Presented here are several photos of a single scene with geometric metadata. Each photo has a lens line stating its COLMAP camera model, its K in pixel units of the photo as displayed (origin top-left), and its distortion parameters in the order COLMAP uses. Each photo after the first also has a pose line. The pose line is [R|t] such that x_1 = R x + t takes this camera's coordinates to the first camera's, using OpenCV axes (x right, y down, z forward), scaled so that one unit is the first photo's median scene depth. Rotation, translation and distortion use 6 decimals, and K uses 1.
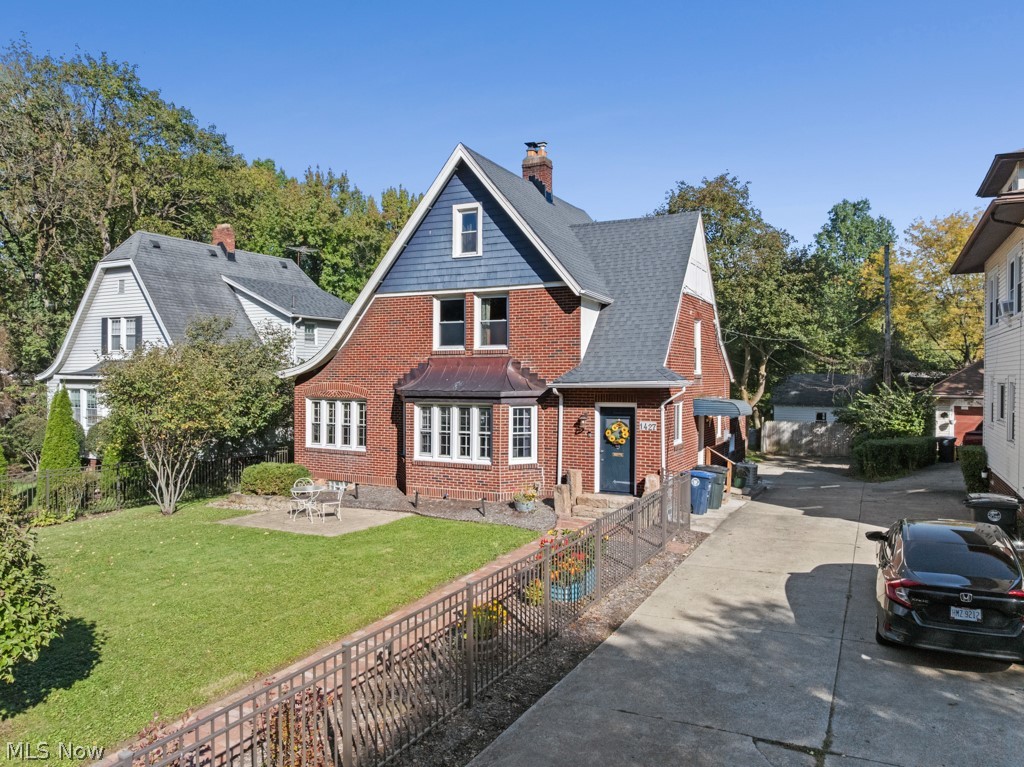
lens RADIAL K [[717.7, 0, 512.1], [0, 717.7, 381.3], [0, 0, 1]] dist [-0.030323, -0.000935]
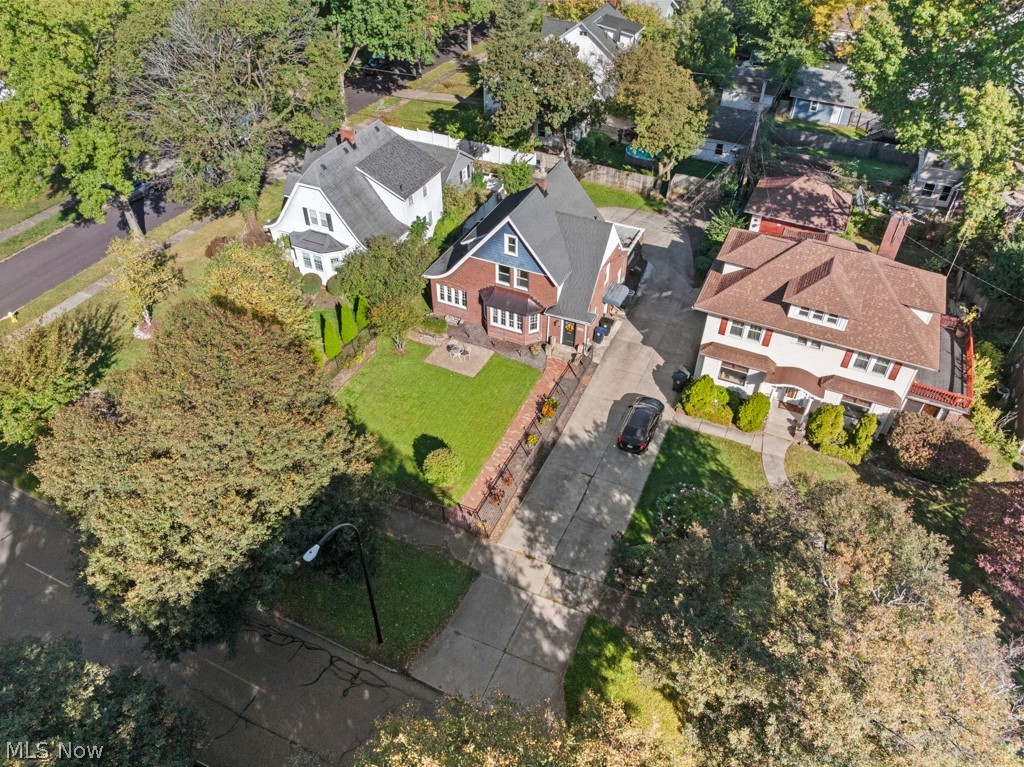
lens RADIAL K [[717.7, 0, 512.1], [0, 717.7, 381.3], [0, 0, 1]] dist [-0.030323, -0.000935]
pose [[0.999298, -0.027289, 0.025683, -0.131678], [0.003255, 0.745961, 0.665981, -1.441041], [-0.037332, -0.665430, 0.745526, -1.041491]]
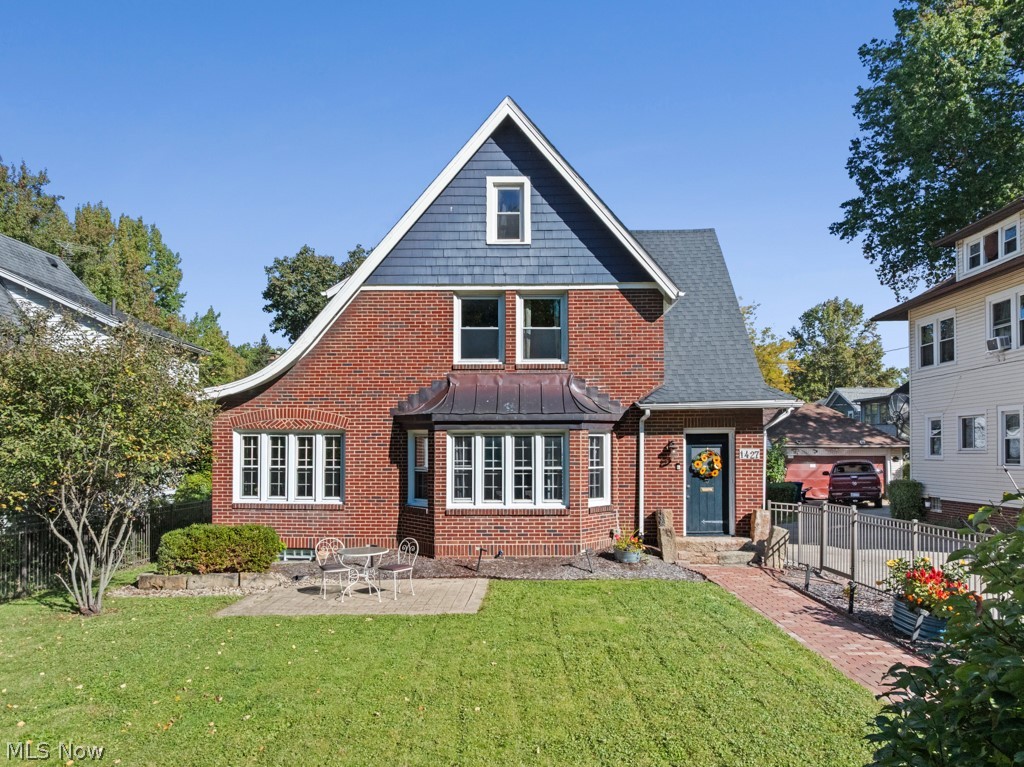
lens RADIAL K [[741.6, 0, 510.9], [0, 741.6, 436.4], [0, 0, 1]] dist [-0.026099, 0.000855]
pose [[0.897950, 0.007007, 0.440041, -0.413057], [0.006724, 0.999538, -0.029636, 0.058490], [-0.440045, 0.029570, 0.897489, 0.285876]]
